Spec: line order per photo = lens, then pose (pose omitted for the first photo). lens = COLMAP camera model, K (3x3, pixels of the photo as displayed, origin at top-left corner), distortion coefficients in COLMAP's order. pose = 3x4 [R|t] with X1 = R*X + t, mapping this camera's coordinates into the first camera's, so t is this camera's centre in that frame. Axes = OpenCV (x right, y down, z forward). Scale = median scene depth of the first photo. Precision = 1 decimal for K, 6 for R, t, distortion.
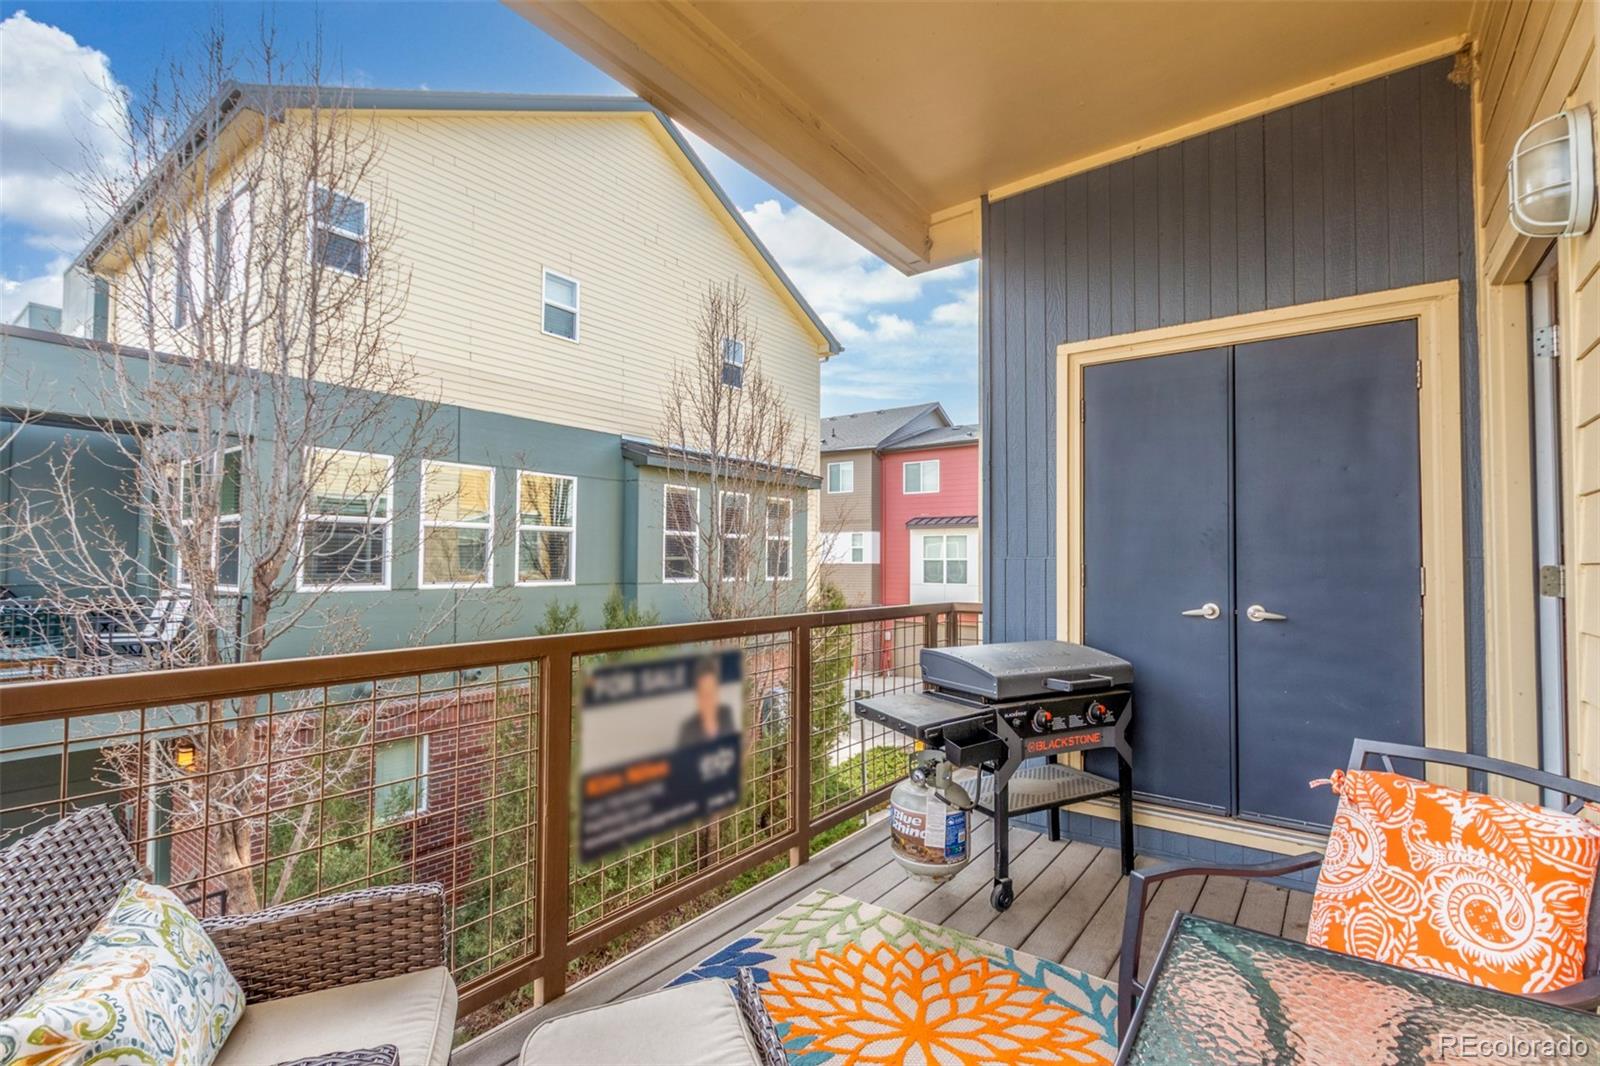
lens RADIAL K [[732.7, 0, 801.9], [0, 732.7, 546.3], [0, 0, 1]] dist [0.007495, -0.000387]
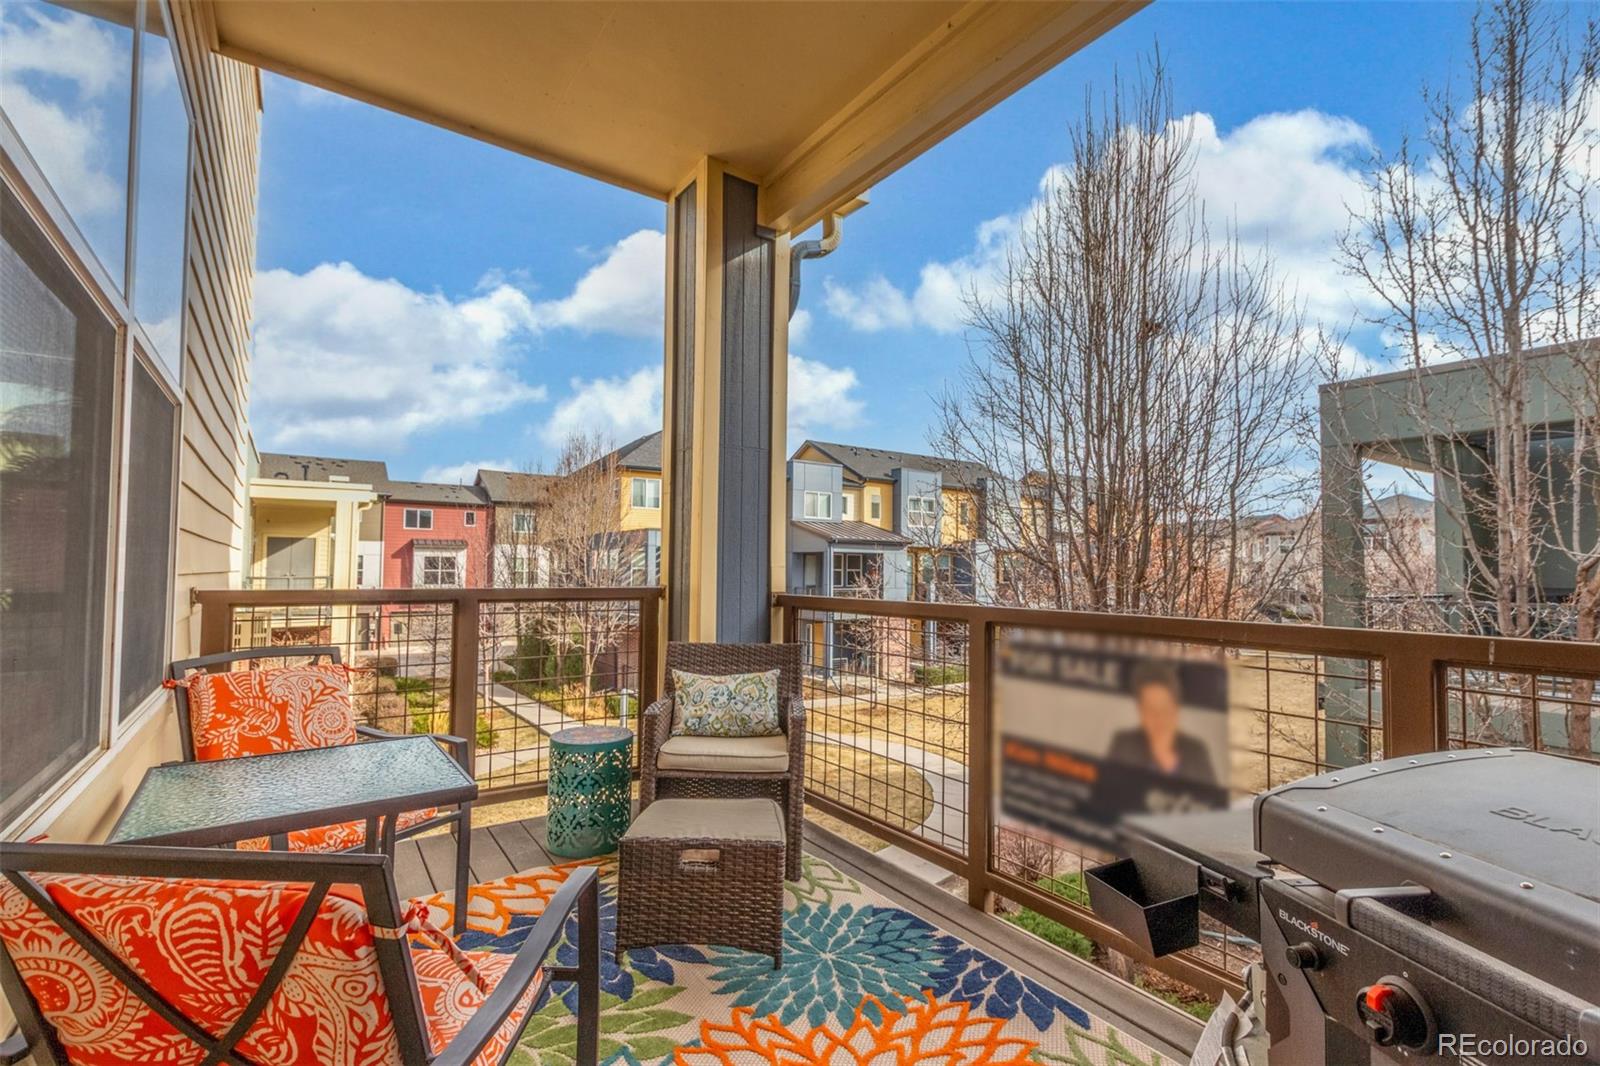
lens RADIAL K [[732.7, 0, 806.1], [0, 732.7, 538.5], [0, 0, 1]] dist [0.007495, -0.000387]
pose [[-0.330177, -0.041989, -0.942985, 0.786611], [0.018857, 0.998517, -0.051064, 0.059945], [0.943731, -0.034642, -0.328896, 0.994533]]
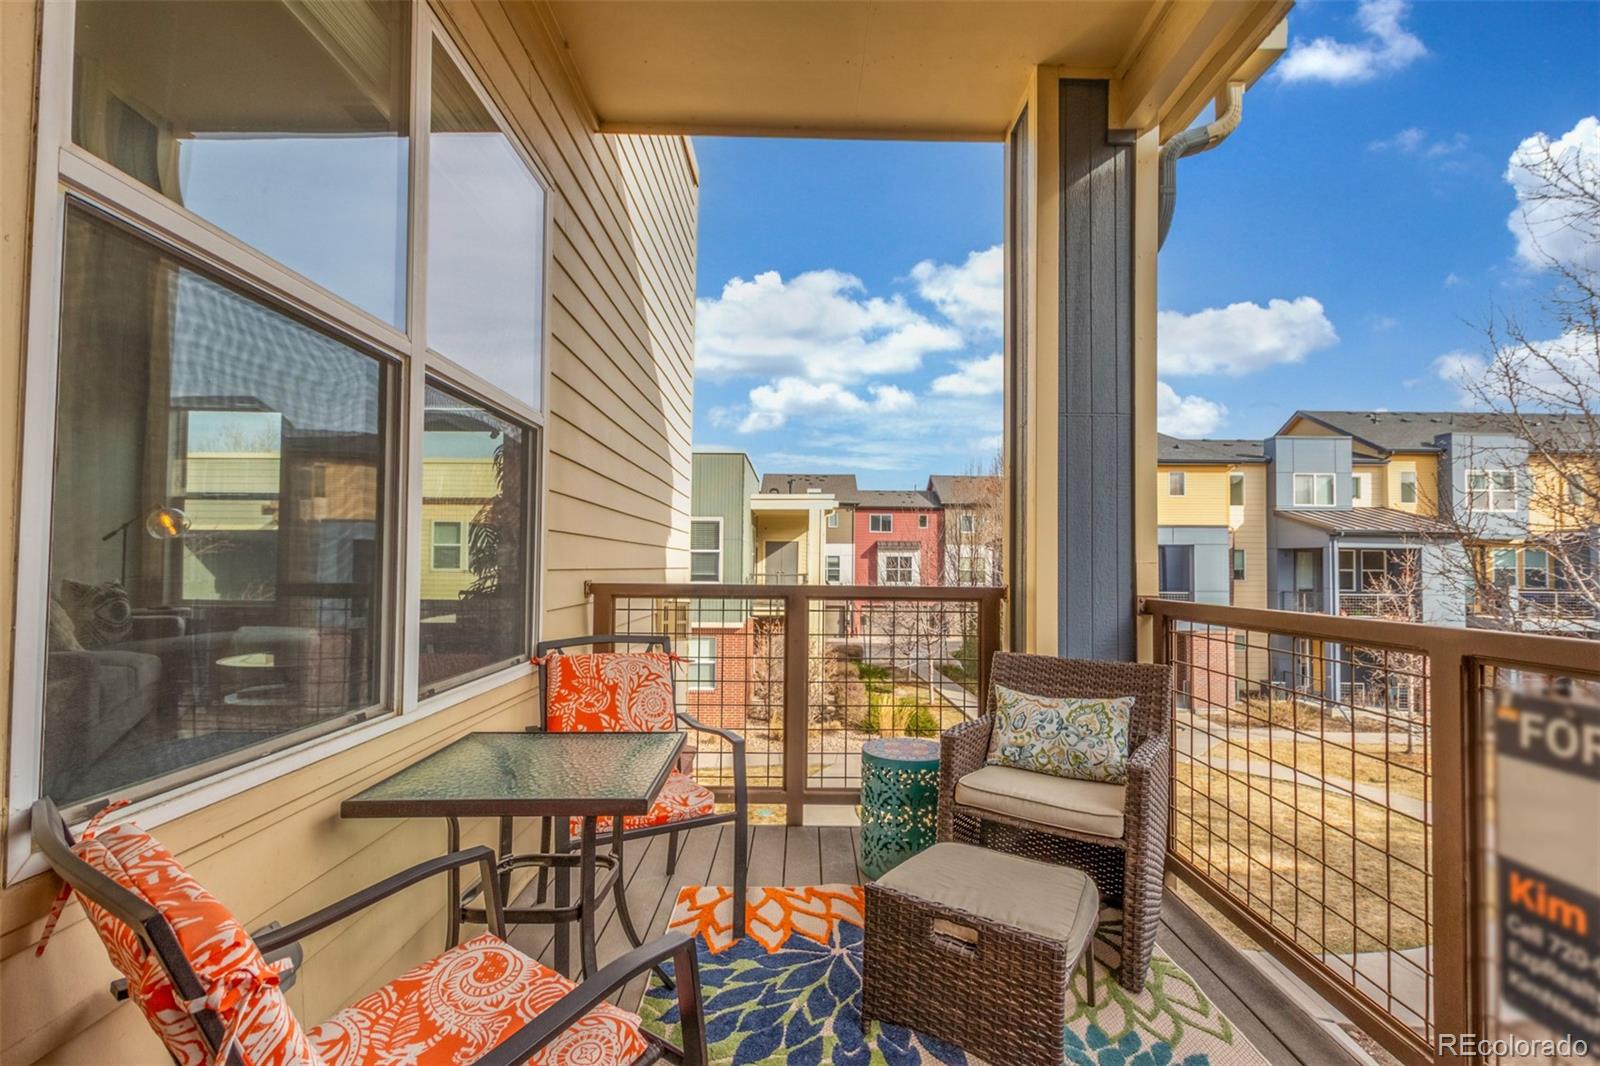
lens RADIAL K [[732.7, 0, 804.7], [0, 732.7, 539.8], [0, 0, 1]] dist [0.007495, -0.000387]
pose [[-0.807073, -0.027218, -0.589823, 0.507204], [0.007834, 0.998355, -0.056790, 0.064560], [0.590399, -0.050455, -0.805533, 1.062518]]
